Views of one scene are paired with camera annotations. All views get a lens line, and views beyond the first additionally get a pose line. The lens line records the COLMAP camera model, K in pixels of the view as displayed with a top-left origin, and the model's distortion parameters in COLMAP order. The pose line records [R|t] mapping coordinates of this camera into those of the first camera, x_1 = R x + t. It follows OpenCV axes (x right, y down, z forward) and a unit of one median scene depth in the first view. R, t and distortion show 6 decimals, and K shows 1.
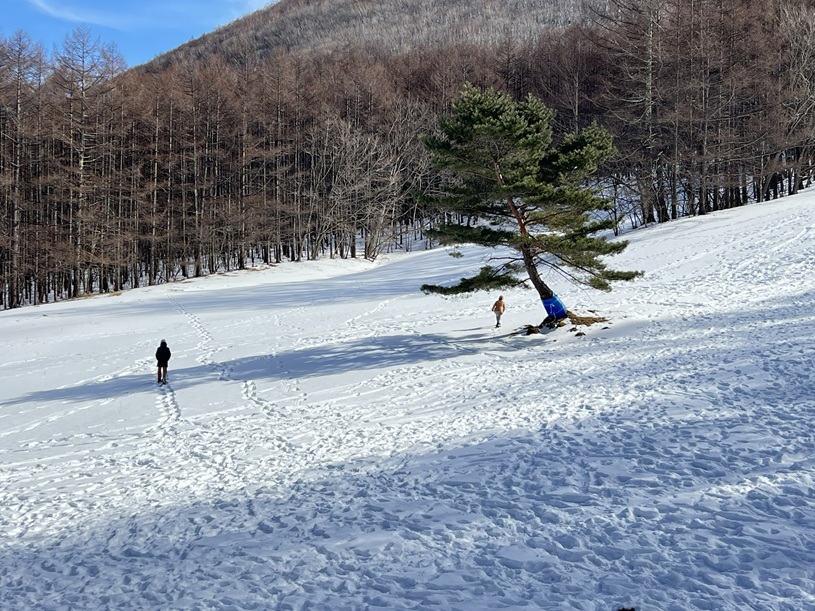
lens RADIAL K [[1155.7, 0, 407.5], [0, 1155.7, 303.0], [0, 0, 1]] dist [0.088658, 0.000000]
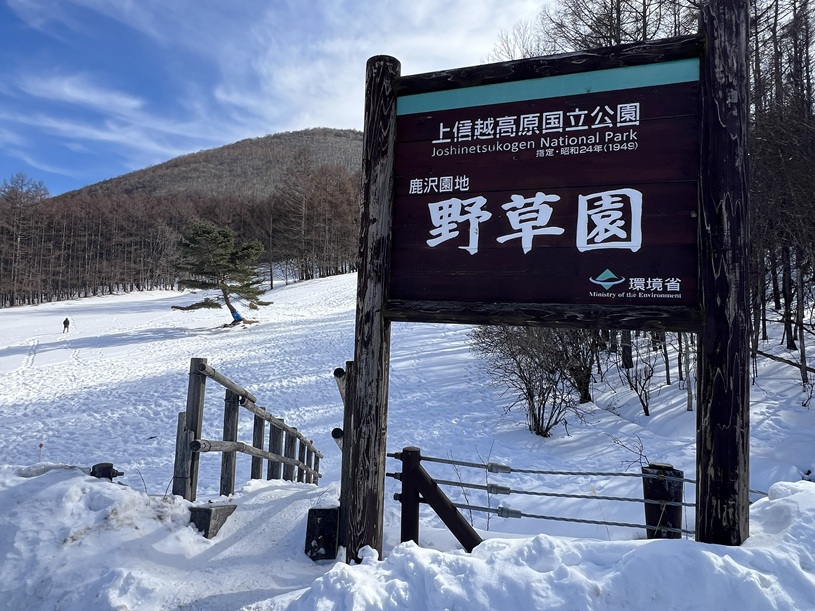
lens RADIAL K [[502.3, 0, 407.6], [0, 502.3, 310.8], [0, 0, 1]] dist [-0.005668, -0.001884]
pose [[0.938499, 0.017816, 0.344823, 0.100324], [-0.017360, 0.999840, -0.004408, -0.008901], [-0.344846, -0.001849, 0.938657, -0.078613]]
